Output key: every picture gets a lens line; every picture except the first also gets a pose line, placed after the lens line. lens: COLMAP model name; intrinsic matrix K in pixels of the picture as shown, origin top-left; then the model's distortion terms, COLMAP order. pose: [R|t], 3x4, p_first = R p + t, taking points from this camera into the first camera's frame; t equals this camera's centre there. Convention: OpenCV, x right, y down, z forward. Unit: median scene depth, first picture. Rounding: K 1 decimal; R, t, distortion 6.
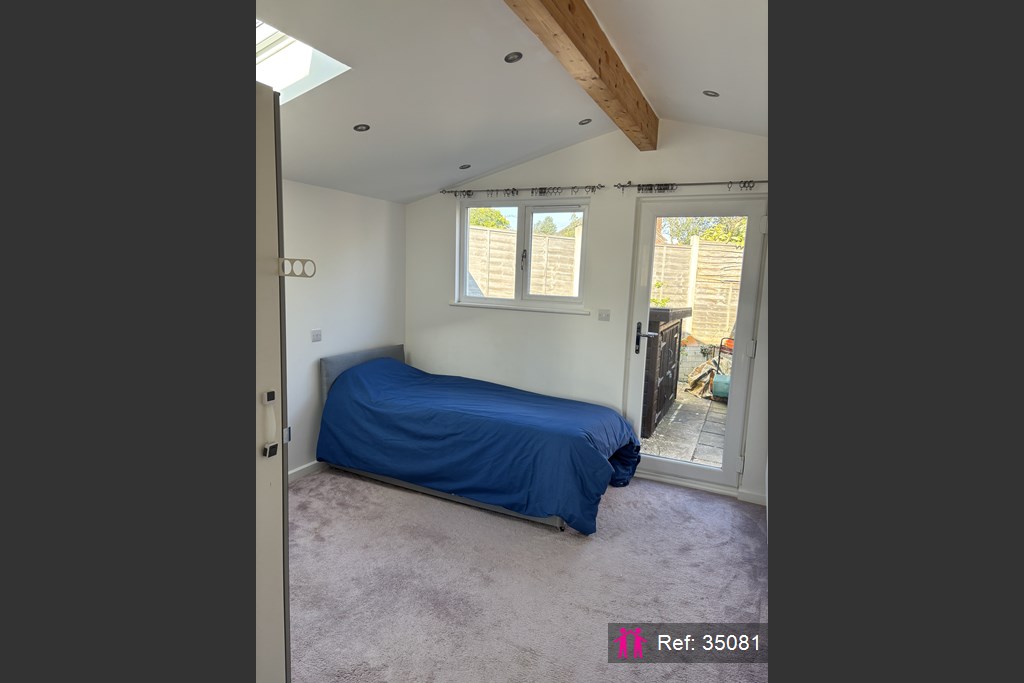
lens RADIAL K [[513.6, 0, 512.0], [0, 513.6, 341.5], [0, 0, 1]] dist [0.056147, -0.000239]
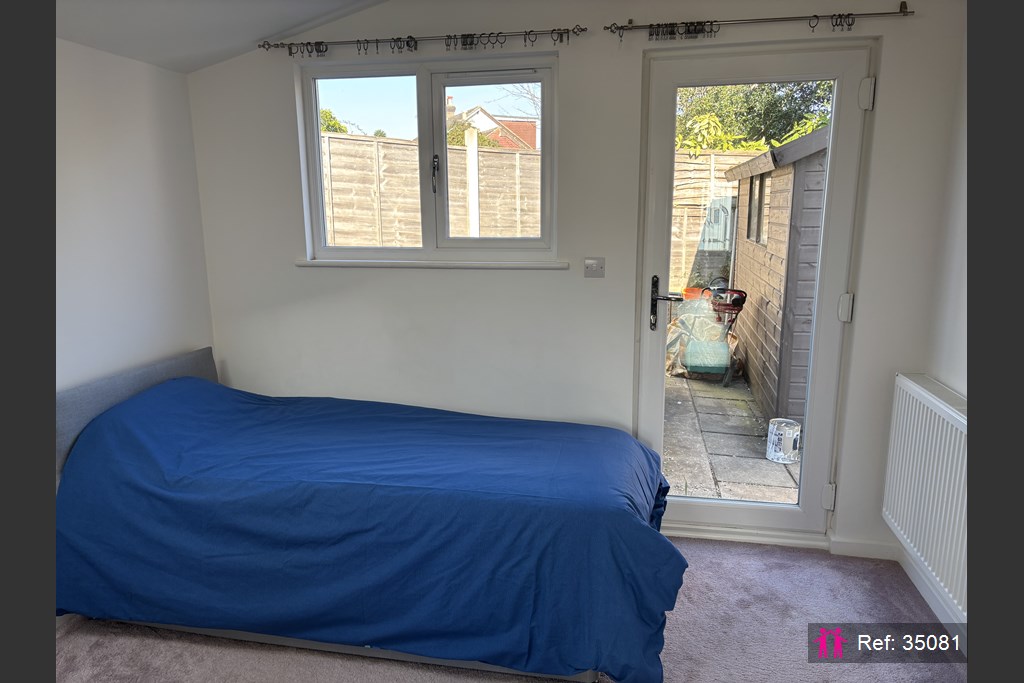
lens RADIAL K [[682.7, 0, 506.2], [0, 682.7, 343.2], [0, 0, 1]] dist [0.026344, -0.001235]
pose [[0.967967, -0.091590, 0.233777, -0.101147], [0.076860, 0.994484, 0.071379, -0.030399], [-0.239025, -0.051125, 0.969667, 0.304358]]
